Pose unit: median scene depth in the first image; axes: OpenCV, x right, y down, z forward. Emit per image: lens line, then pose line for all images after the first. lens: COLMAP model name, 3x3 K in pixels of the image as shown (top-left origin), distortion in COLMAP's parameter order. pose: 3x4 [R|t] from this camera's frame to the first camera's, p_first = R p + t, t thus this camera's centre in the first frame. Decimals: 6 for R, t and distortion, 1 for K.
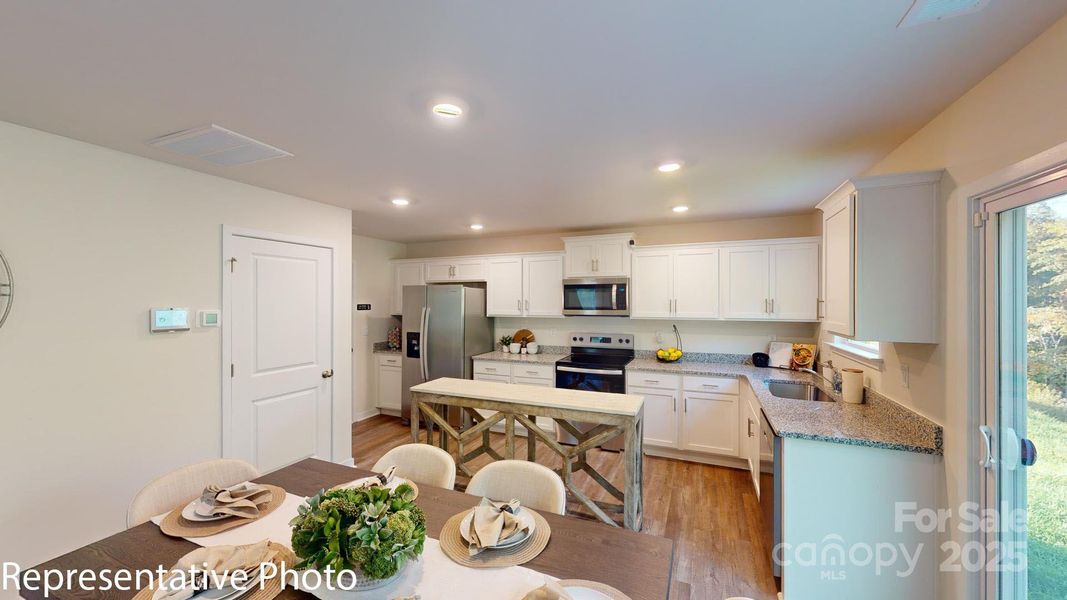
lens RADIAL K [[380.7, 0, 560.2], [0, 380.7, 302.4], [0, 0, 1]] dist [-0.000488, -0.000012]
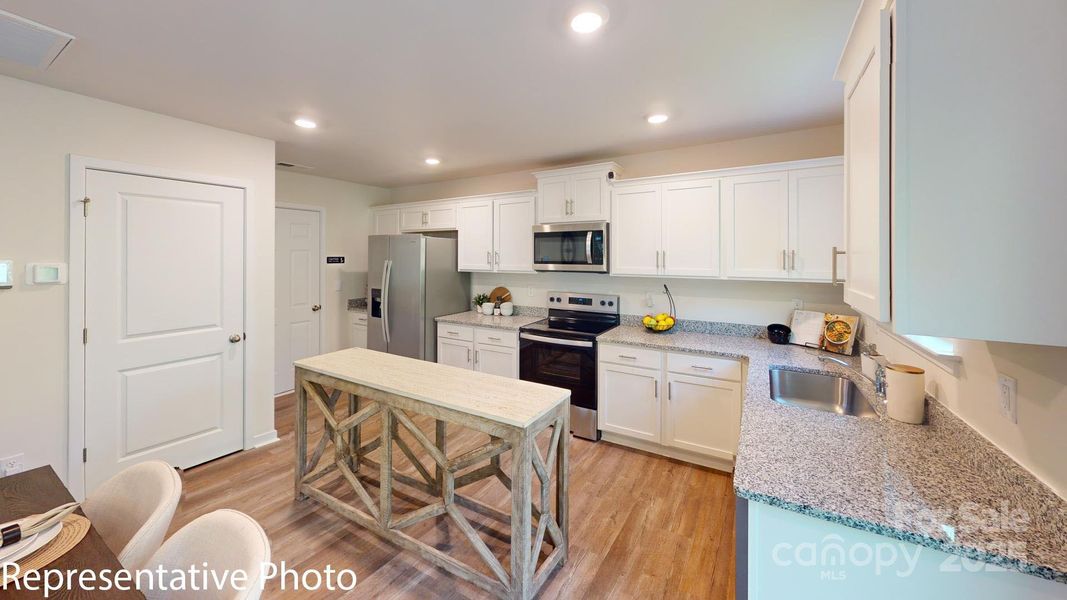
lens RADIAL K [[386.2, 0, 559.7], [0, 386.2, 291.4], [0, 0, 1]] dist [0.001381, 0.000074]
pose [[0.993278, 0.013074, -0.115016, 0.175326], [-0.002590, 0.995863, 0.090835, 0.003321], [0.115728, -0.089926, 0.989202, 0.205463]]
